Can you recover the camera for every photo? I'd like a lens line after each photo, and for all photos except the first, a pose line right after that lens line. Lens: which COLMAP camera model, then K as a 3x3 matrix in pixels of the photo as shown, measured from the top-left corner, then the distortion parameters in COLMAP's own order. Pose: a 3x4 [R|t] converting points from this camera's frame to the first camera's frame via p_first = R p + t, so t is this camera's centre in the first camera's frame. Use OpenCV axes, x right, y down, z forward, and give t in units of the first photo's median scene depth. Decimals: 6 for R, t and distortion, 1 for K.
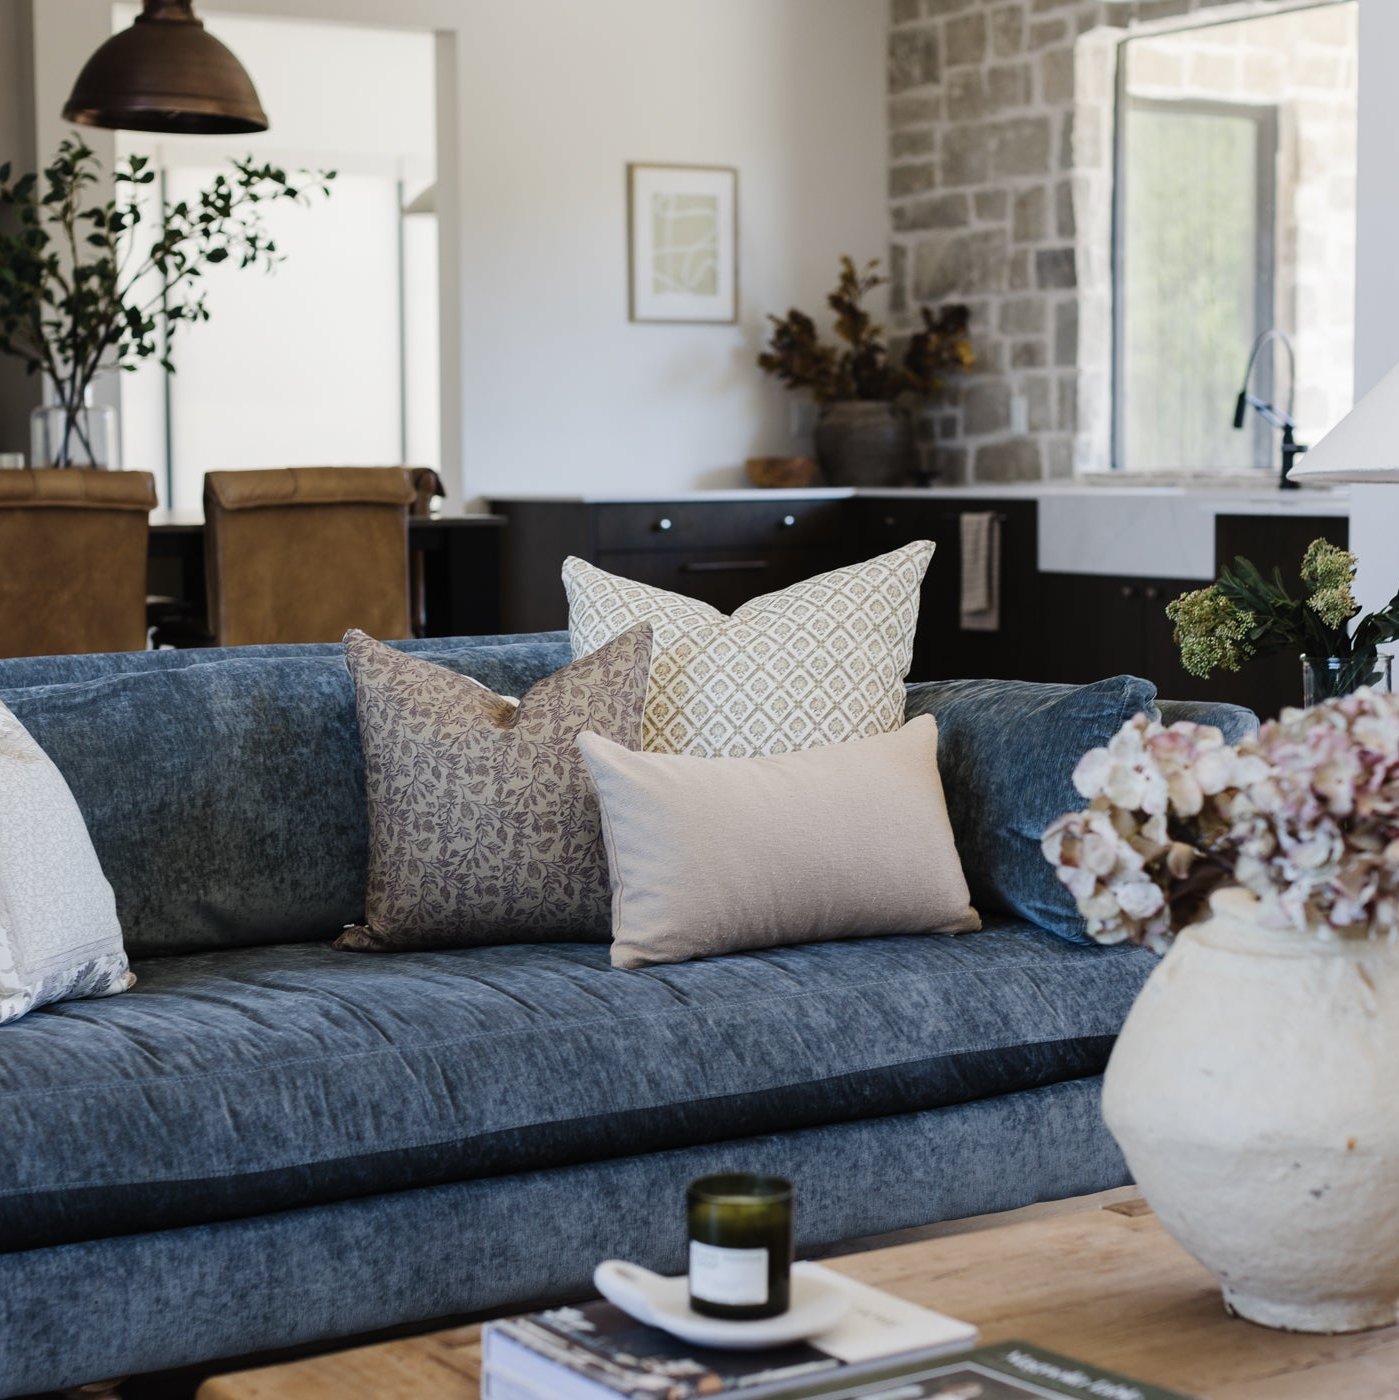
lens RADIAL K [[2995.2, 0, 699.5], [0, 2995.2, 700.0], [0, 0, 1]] dist [0.035754, -0.068009]
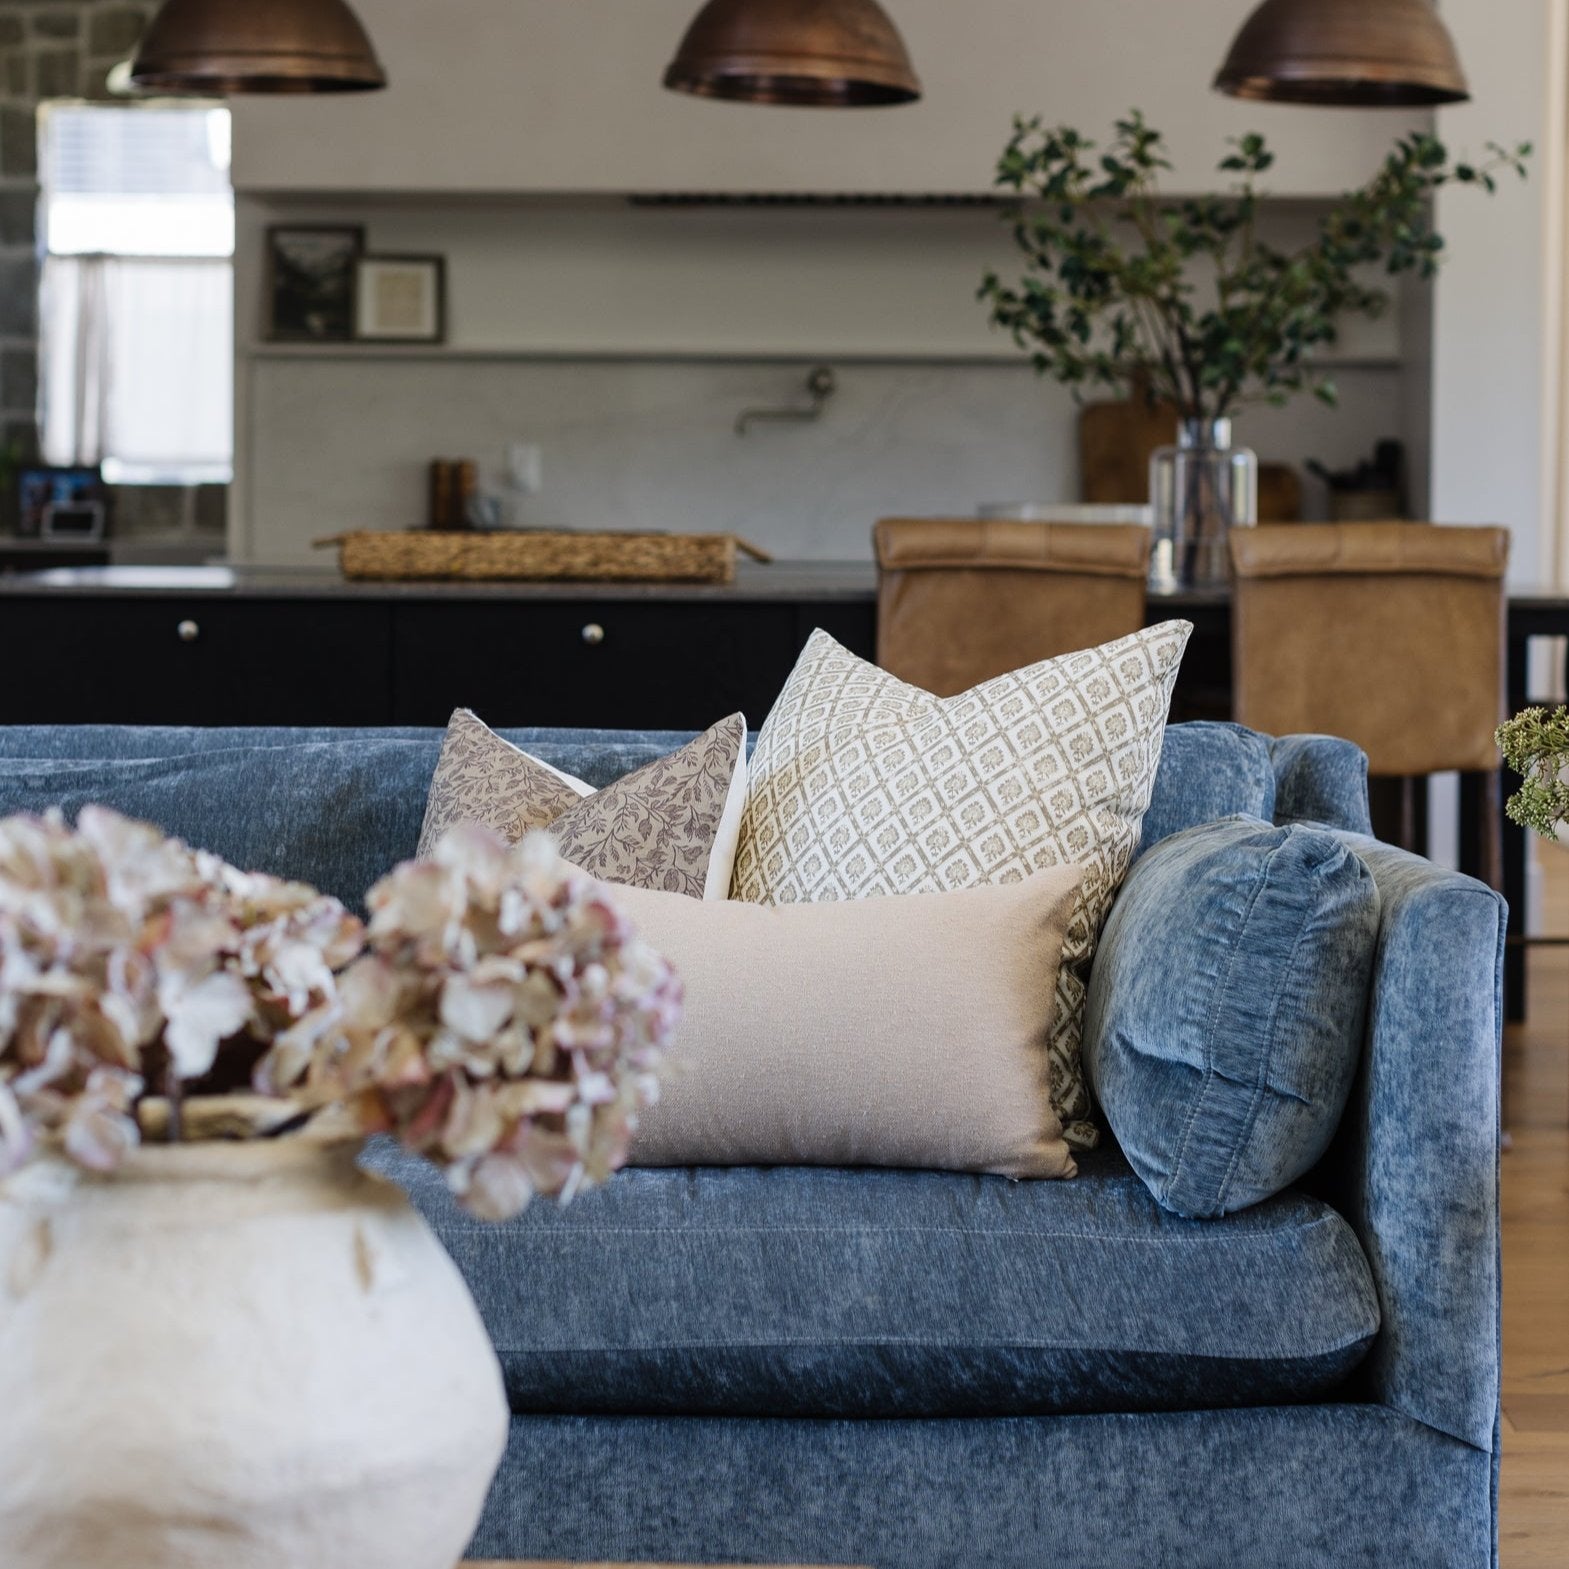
lens RADIAL K [[3692.5, 0, 844.8], [0, 3692.5, 598.0], [0, 0, 1]] dist [0.030096, -0.051142]
pose [[0.825861, 0.025946, -0.563276, 0.525952], [-0.060933, 0.997198, -0.043404, -0.016790], [0.560571, 0.070168, 0.825128, 0.252535]]
